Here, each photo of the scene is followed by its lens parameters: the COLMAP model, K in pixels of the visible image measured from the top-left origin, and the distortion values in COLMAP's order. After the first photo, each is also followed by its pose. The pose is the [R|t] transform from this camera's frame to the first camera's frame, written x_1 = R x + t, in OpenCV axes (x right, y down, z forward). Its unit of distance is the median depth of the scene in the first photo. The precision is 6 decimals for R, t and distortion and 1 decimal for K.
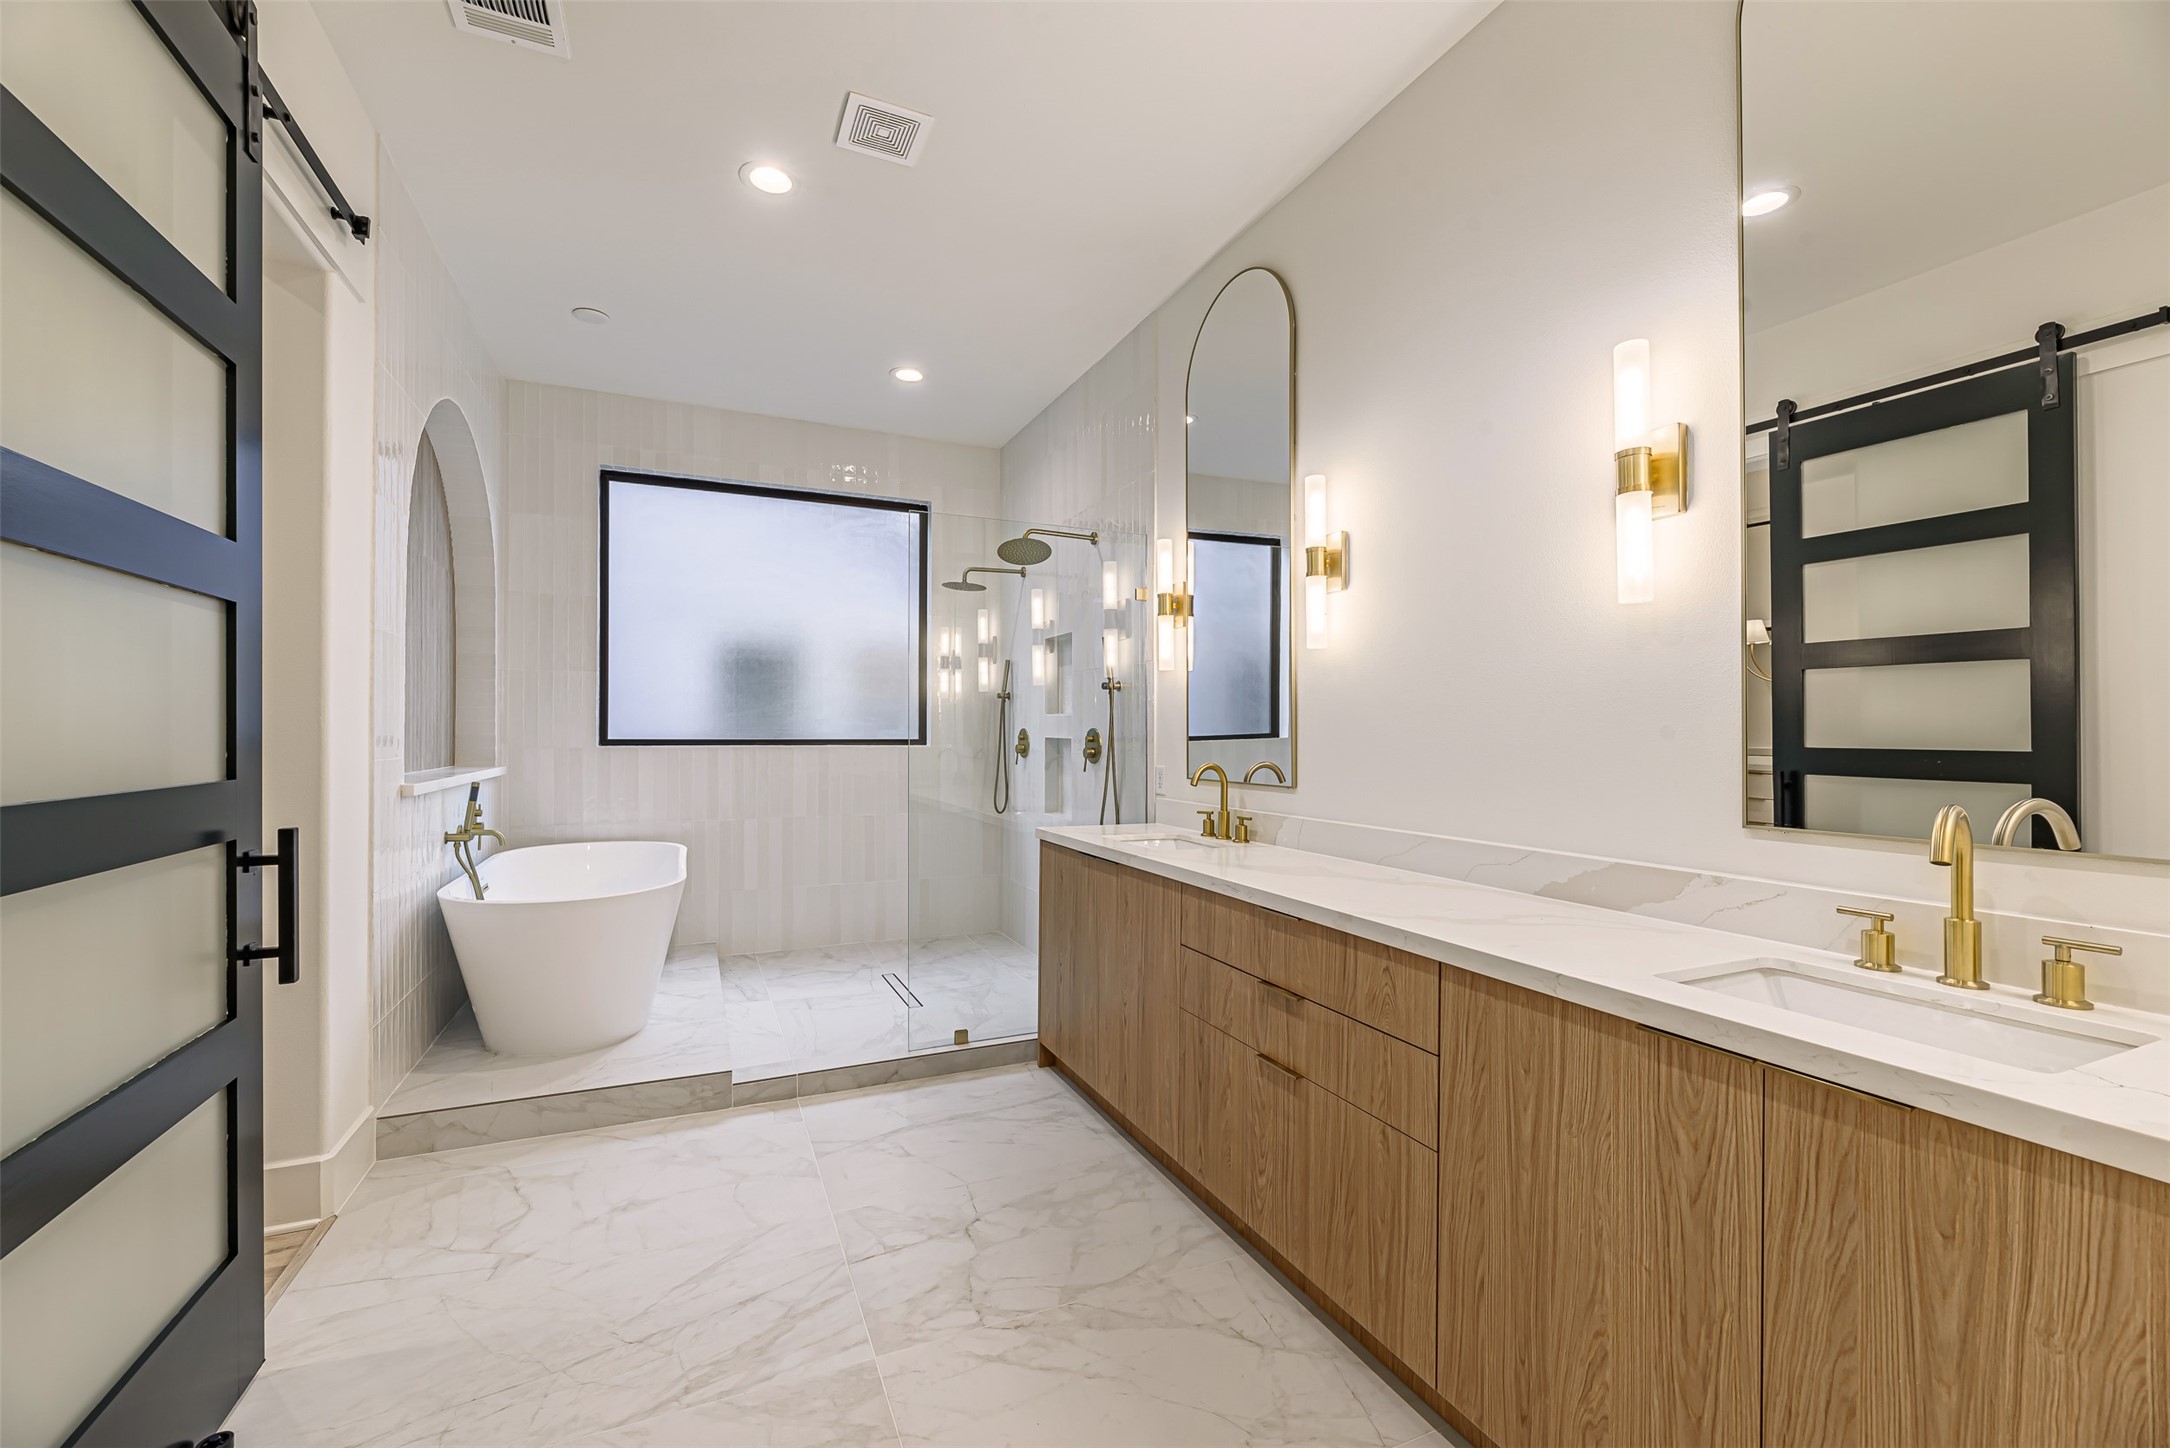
lens RADIAL K [[885.6, 0, 1074.6], [0, 885.6, 729.3], [0, 0, 1]] dist [-0.002664, -0.000021]
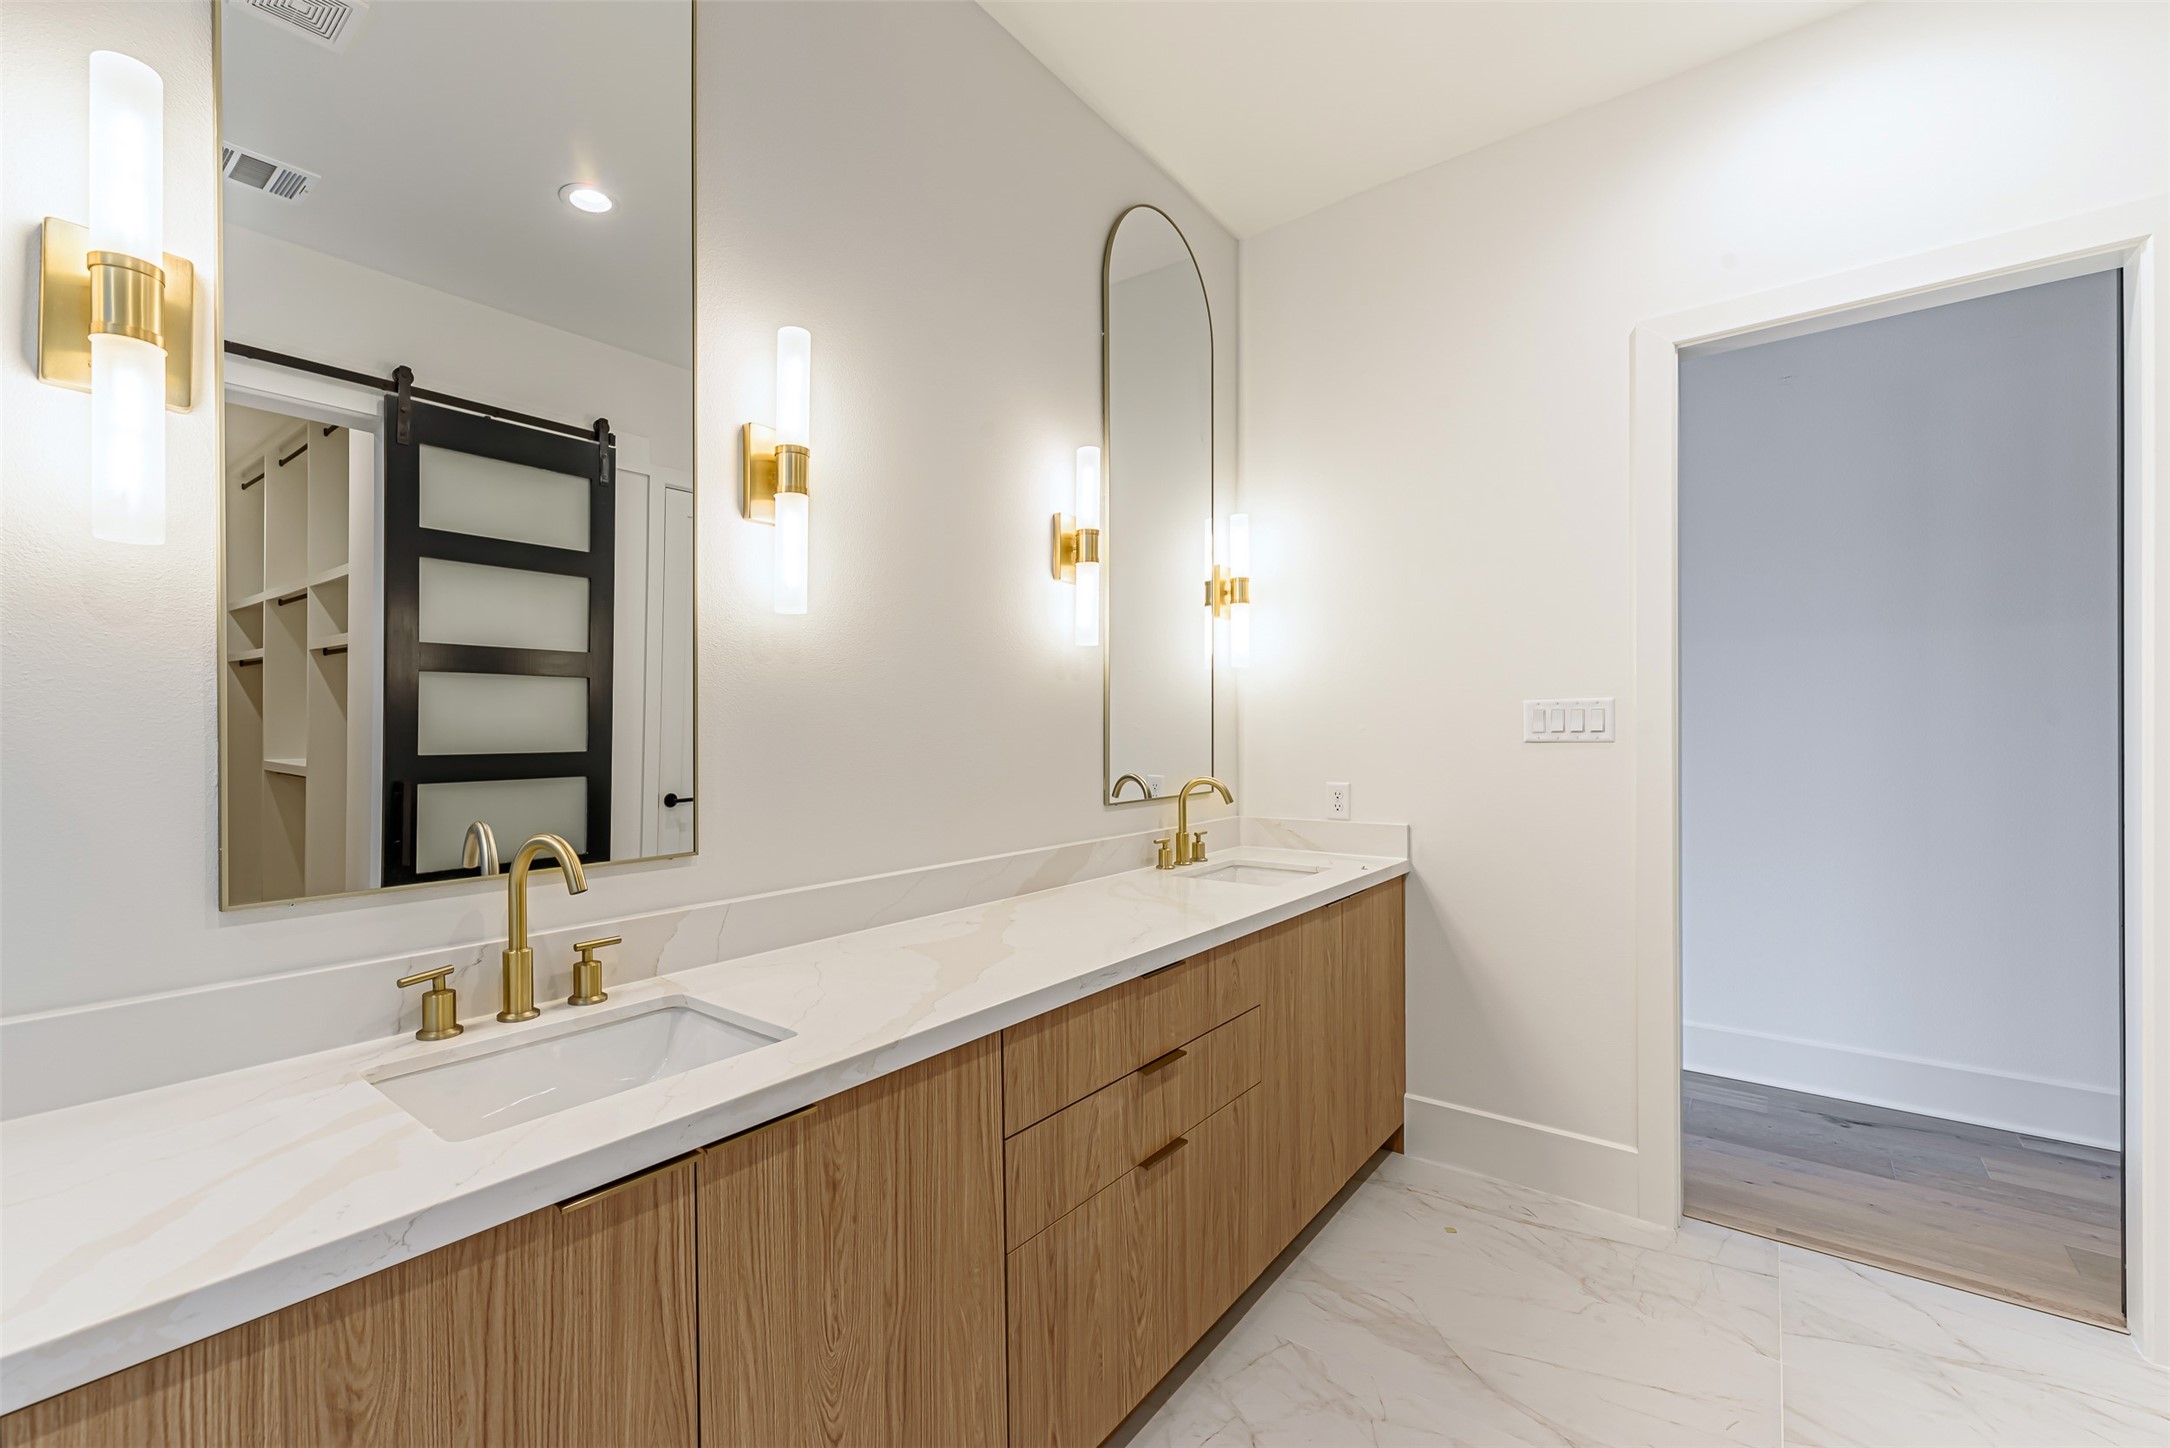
lens RADIAL K [[885.6, 0, 1018.5], [0, 885.6, 714.9], [0, 0, 1]] dist [-0.002664, -0.000021]
pose [[-0.423439, 0.009087, 0.905879, -0.429763], [0.000674, 0.999953, -0.009716, -0.021448], [-0.905924, -0.003504, -0.423425, 1.352564]]
